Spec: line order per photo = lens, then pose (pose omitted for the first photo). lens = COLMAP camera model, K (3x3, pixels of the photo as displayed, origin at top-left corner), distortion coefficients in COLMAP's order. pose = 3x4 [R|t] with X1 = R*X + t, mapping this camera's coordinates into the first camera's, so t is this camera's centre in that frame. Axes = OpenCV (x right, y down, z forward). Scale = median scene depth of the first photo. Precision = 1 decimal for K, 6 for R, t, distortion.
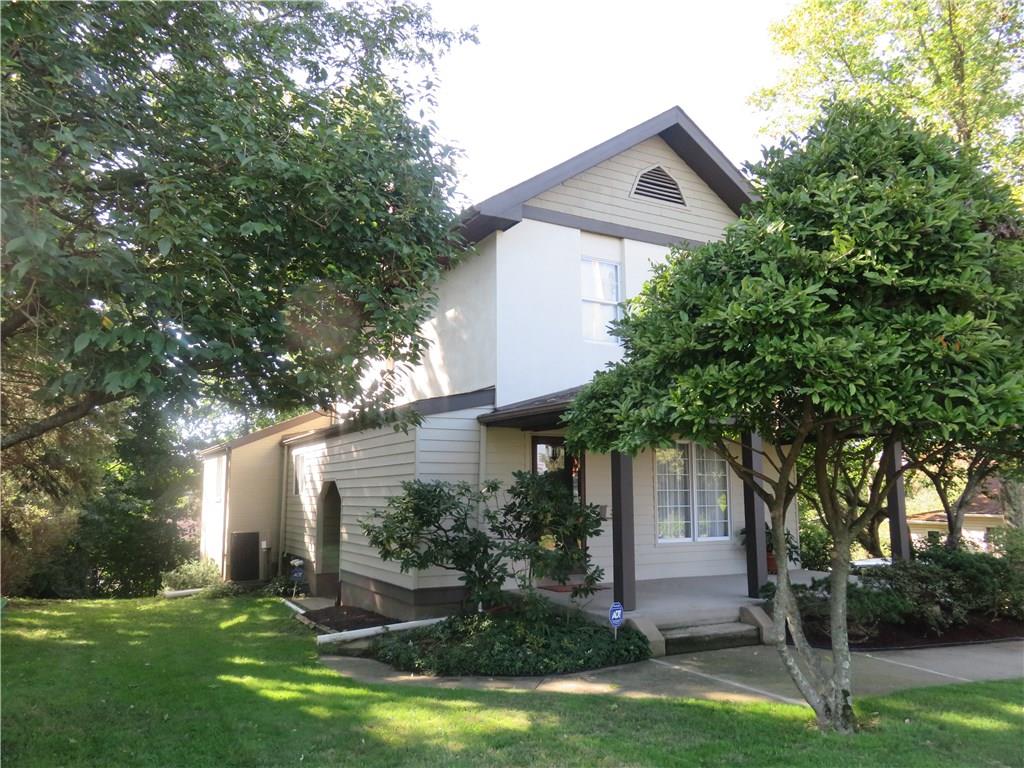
lens RADIAL K [[767.2, 0, 511.2], [0, 767.2, 382.3], [0, 0, 1]] dist [-0.001802, 0.003463]
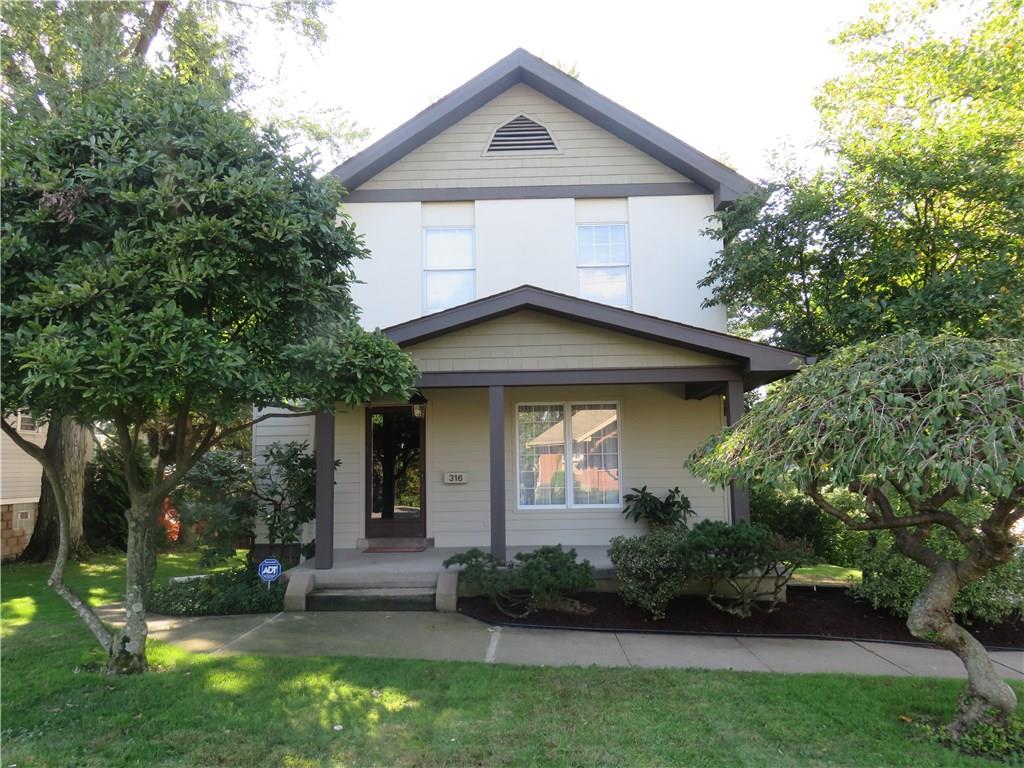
lens RADIAL K [[767.2, 0, 512.5], [0, 767.2, 386.9], [0, 0, 1]] dist [-0.001802, 0.003463]
pose [[0.879657, -0.062121, -0.471534, 0.650572], [0.089204, 0.995389, 0.035276, 0.020235], [0.467169, -0.073093, 0.881142, 0.142577]]
